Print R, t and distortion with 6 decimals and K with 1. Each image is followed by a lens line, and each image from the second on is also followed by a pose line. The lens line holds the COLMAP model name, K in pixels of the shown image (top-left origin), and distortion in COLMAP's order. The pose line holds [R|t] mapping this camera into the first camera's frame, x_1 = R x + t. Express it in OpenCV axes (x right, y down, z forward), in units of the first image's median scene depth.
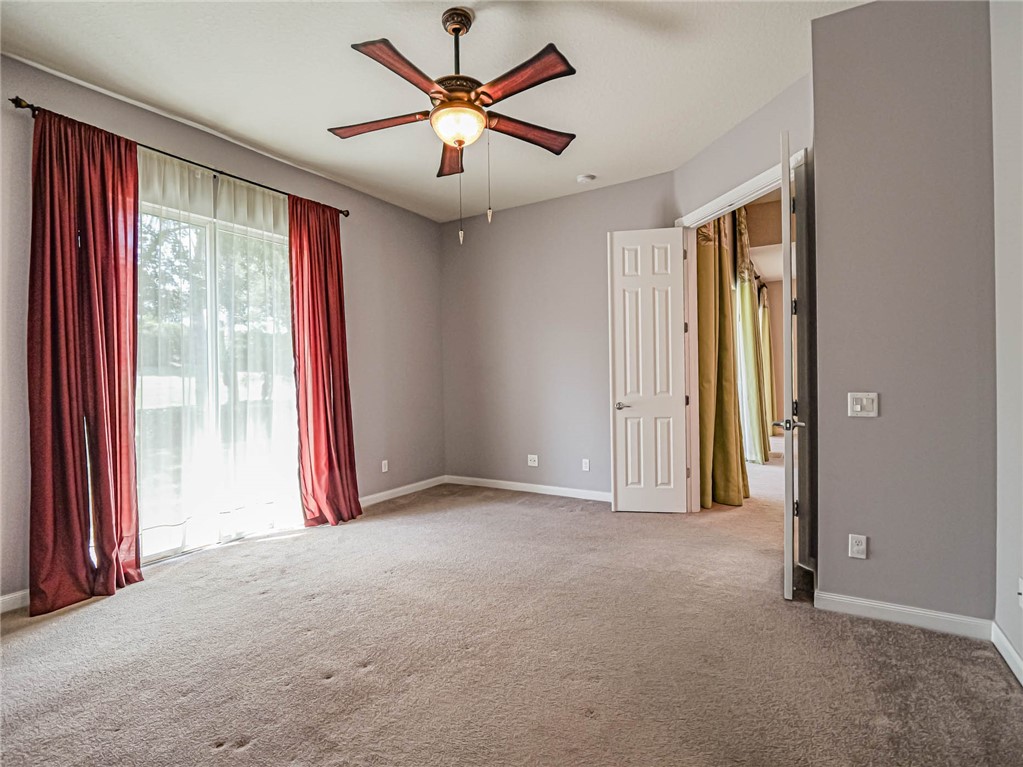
lens RADIAL K [[501.6, 0, 509.6], [0, 501.6, 377.9], [0, 0, 1]] dist [-0.003000, -0.000302]
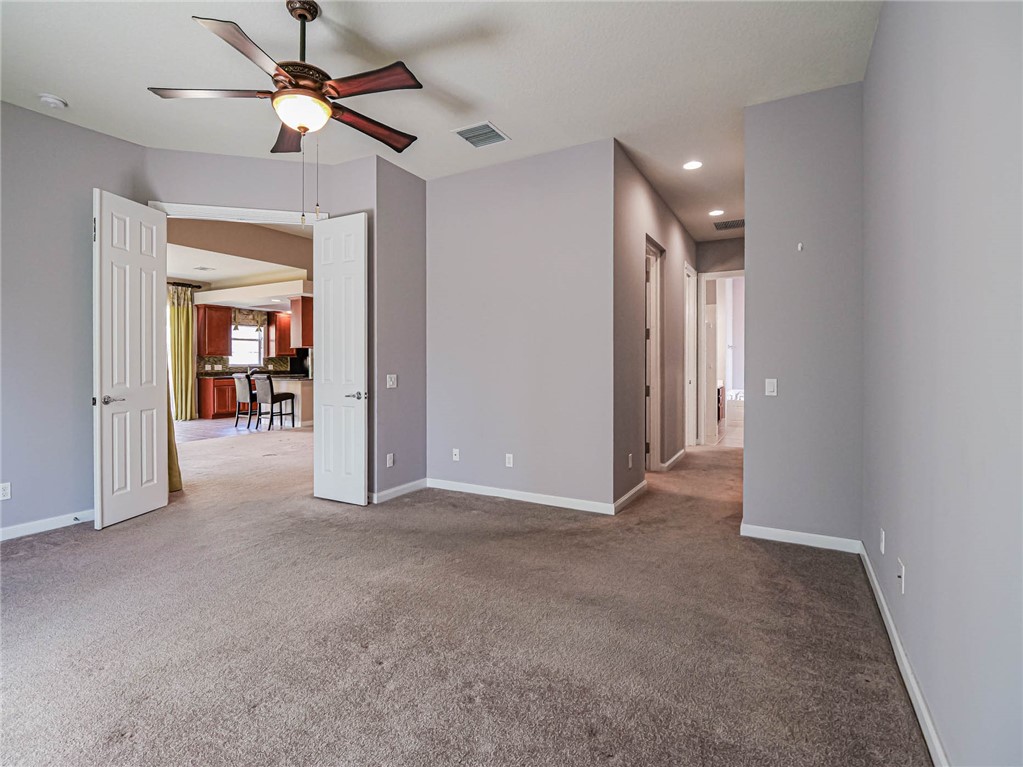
lens RADIAL K [[502.8, 0, 505.0], [0, 502.8, 363.6], [0, 0, 1]] dist [-0.003223, -0.000209]
pose [[-0.025911, 0.009978, 0.999614, -0.968347], [0.002914, 0.999947, -0.009906, 0.007654], [-0.999660, 0.002656, -0.025939, 0.544885]]
